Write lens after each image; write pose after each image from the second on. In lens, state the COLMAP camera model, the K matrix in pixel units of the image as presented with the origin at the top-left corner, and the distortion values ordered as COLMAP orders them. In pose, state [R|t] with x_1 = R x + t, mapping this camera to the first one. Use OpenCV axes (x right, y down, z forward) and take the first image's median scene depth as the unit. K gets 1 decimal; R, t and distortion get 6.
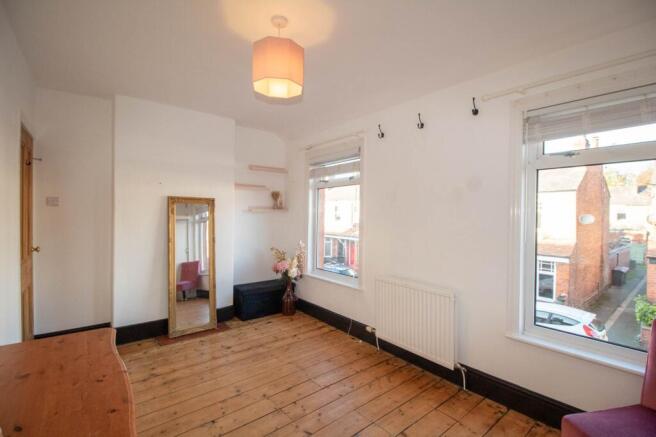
lens RADIAL K [[307.5, 0, 336.4], [0, 307.5, 215.5], [0, 0, 1]] dist [-0.000051, -0.000195]
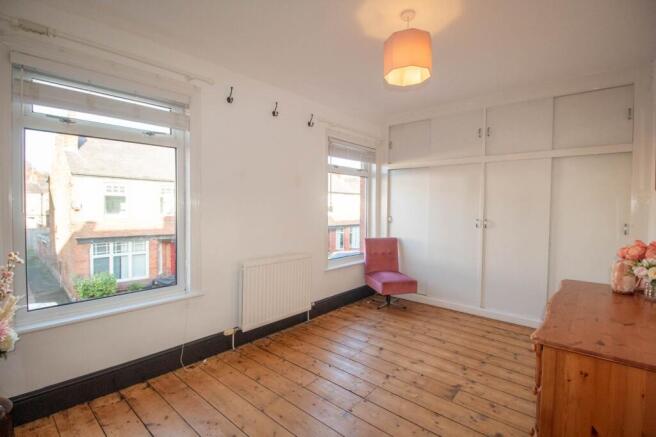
lens RADIAL K [[307.5, 0, 336.4], [0, 307.5, 215.5], [0, 0, 1]] dist [-0.000051, -0.000195]
pose [[-0.162862, -0.048042, 0.985478, -0.765973], [-0.010071, 0.998843, 0.047029, 0.013741], [-0.986597, -0.002266, -0.163158, 0.877793]]
